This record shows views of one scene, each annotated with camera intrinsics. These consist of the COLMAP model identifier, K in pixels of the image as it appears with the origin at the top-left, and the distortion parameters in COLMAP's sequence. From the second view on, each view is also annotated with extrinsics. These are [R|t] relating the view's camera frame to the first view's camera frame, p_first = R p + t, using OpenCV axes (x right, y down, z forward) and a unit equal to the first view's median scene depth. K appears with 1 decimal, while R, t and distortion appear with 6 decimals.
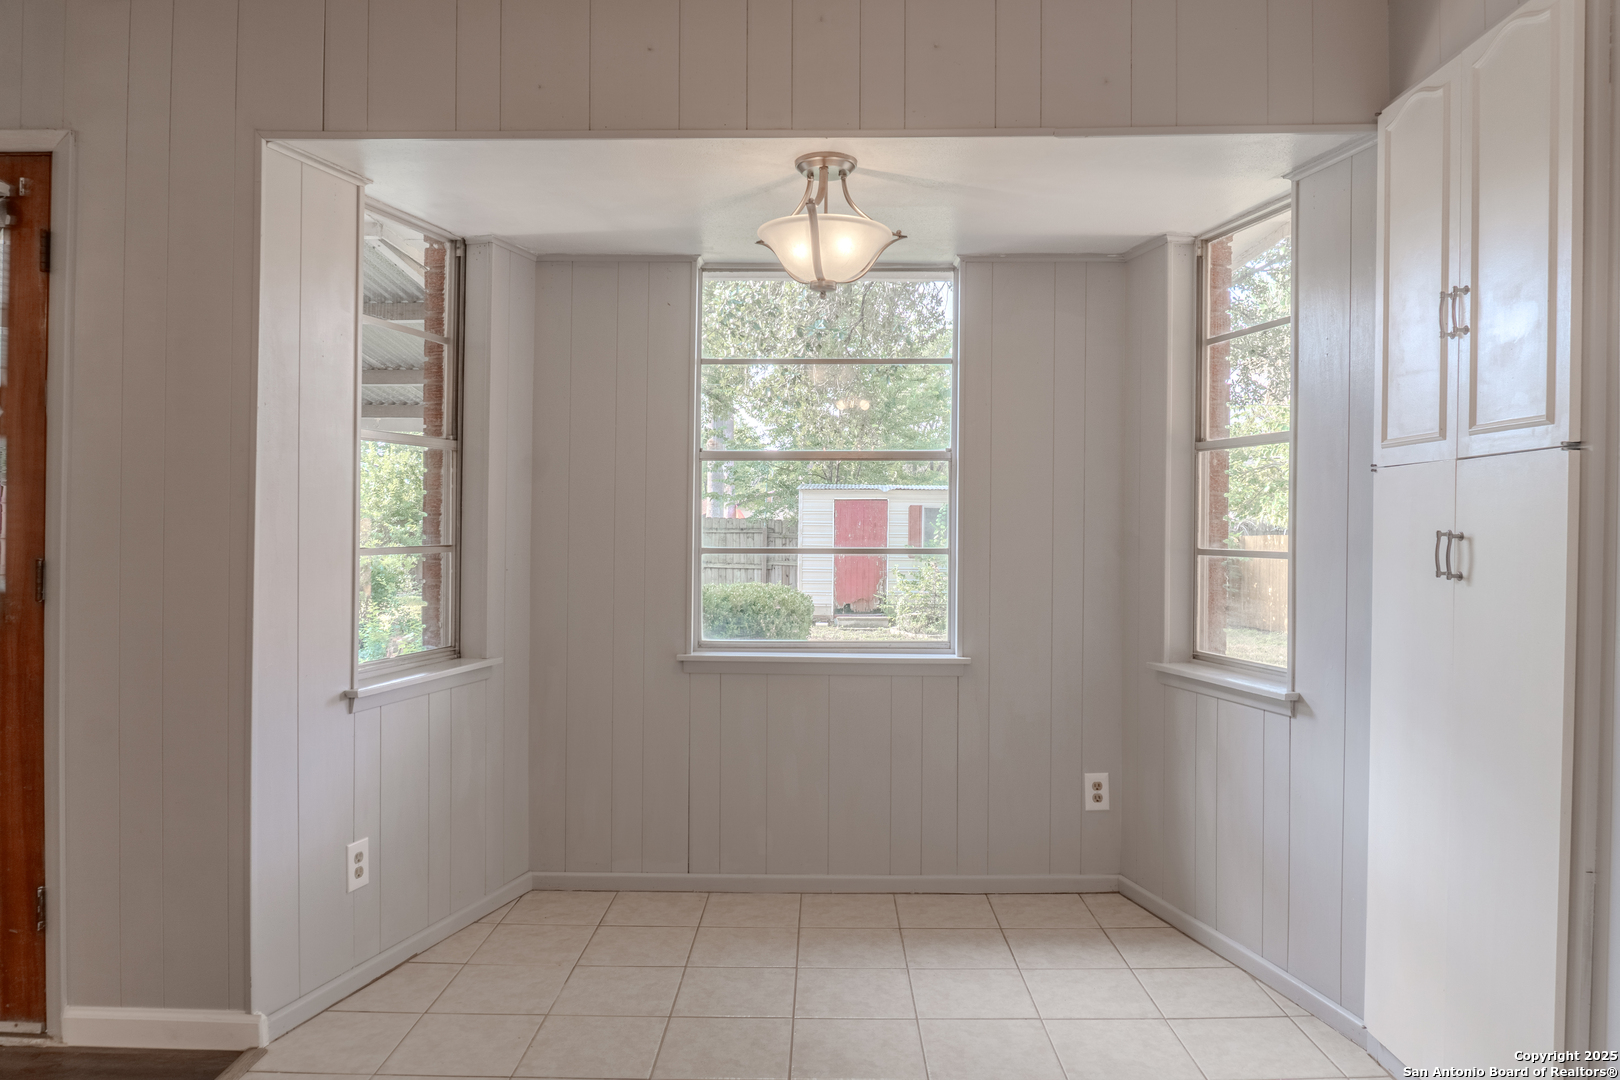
lens RADIAL K [[1073.6, 0, 817.9], [0, 1073.6, 552.5], [0, 0, 1]] dist [-0.014702, -0.001557]
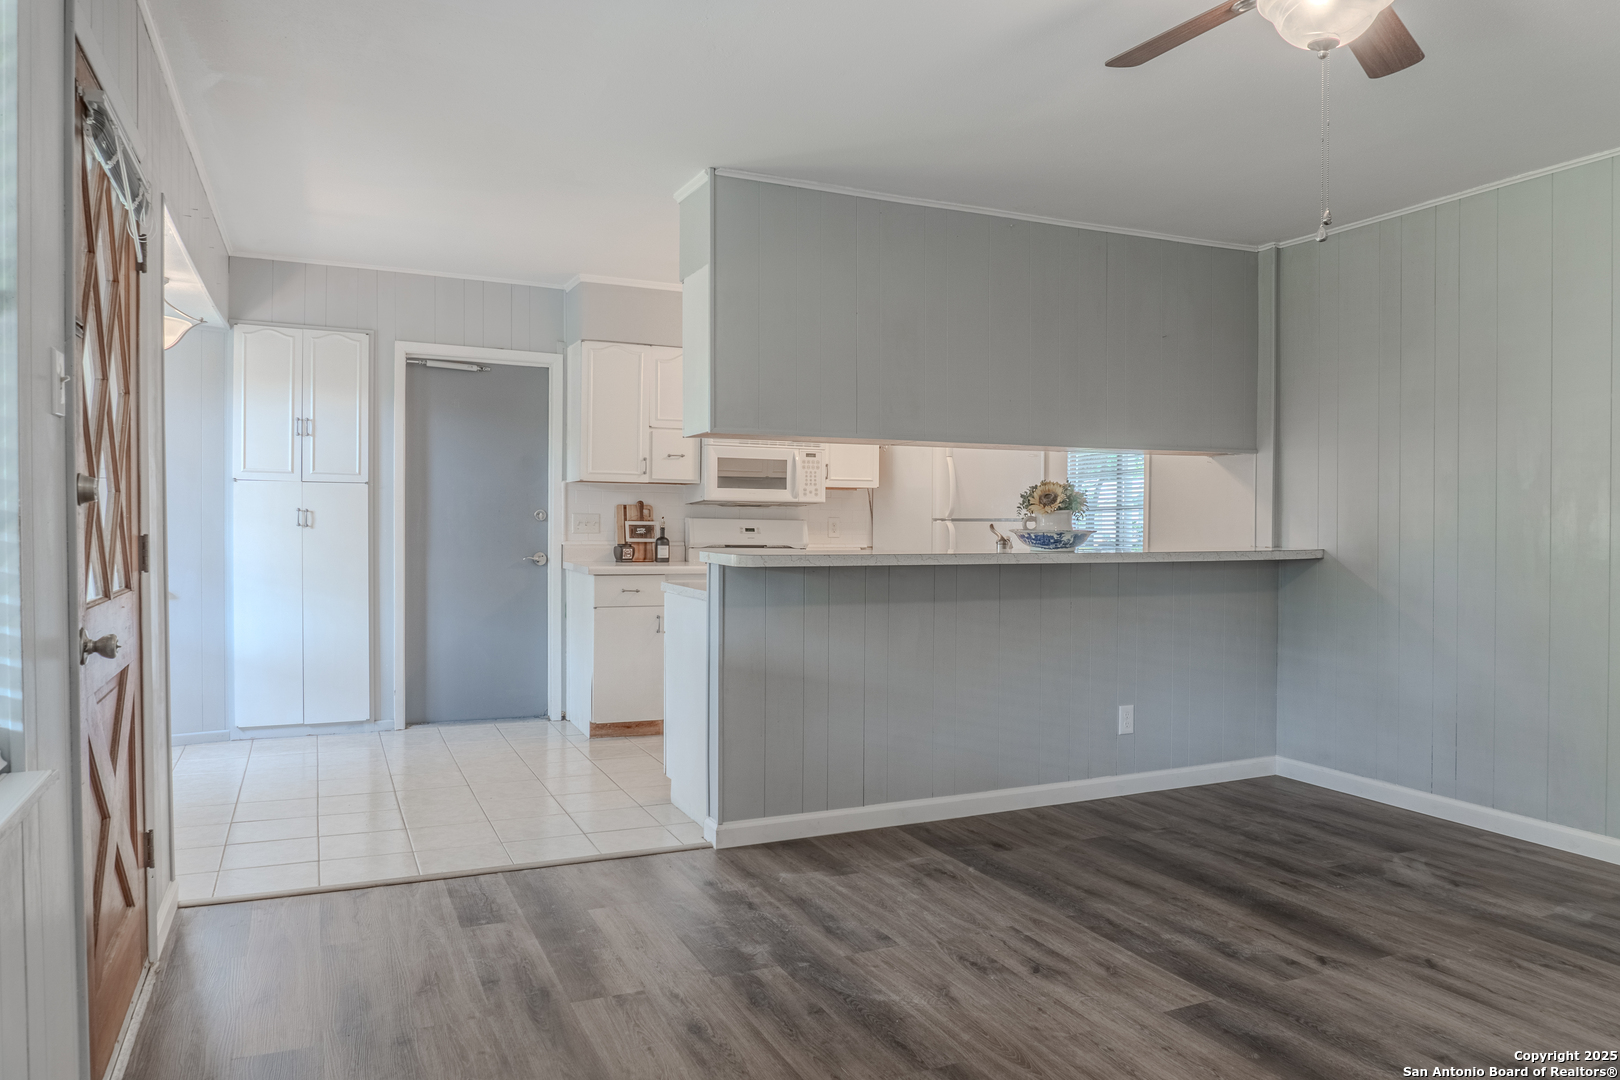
lens RADIAL K [[1088.5, 0, 800.0], [0, 1088.5, 549.2], [0, 0, 1]] dist [-0.024758, -0.004637]
pose [[-0.414853, -0.034430, 0.909237, -1.795913], [-0.000870, 0.999298, 0.037443, -0.016297], [-0.909888, 0.014742, -0.414592, 0.747461]]
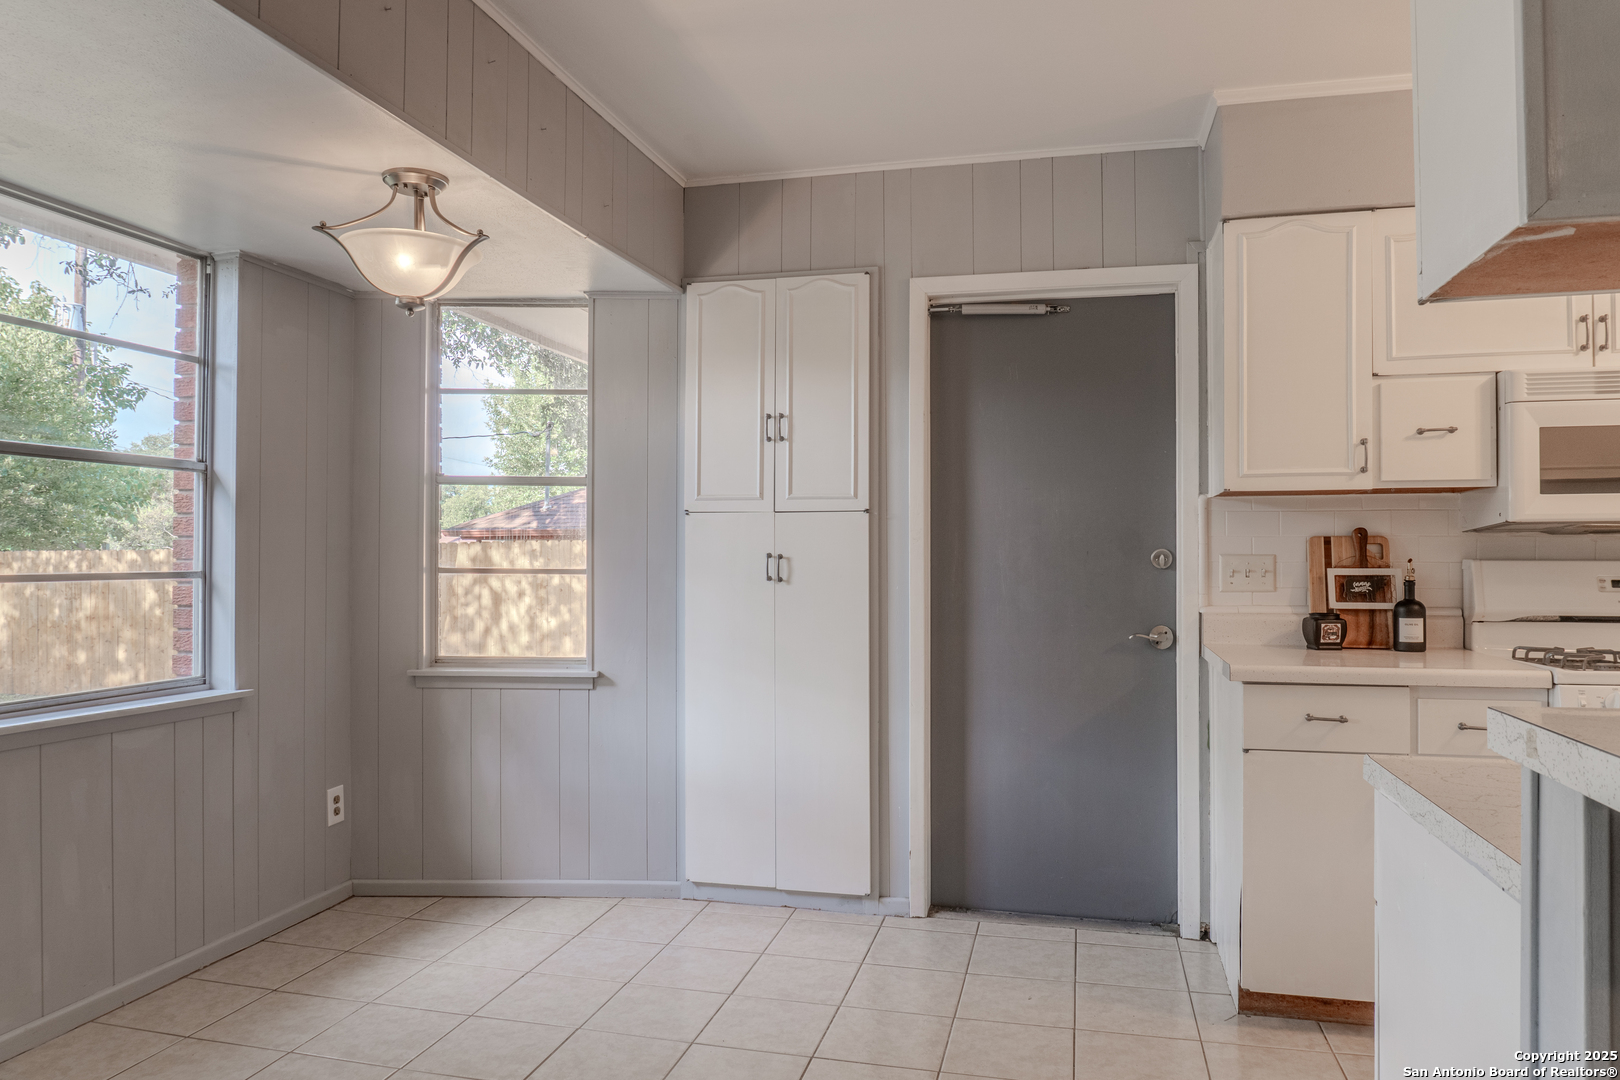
lens RADIAL K [[1088.5, 0, 800.0], [0, 1088.5, 549.2], [0, 0, 1]] dist [-0.024758, -0.004637]
pose [[0.238866, 0.002921, 0.971048, -0.832312], [0.016295, 0.999843, -0.007016, -0.010713], [-0.970916, 0.017499, 0.238780, 0.407265]]
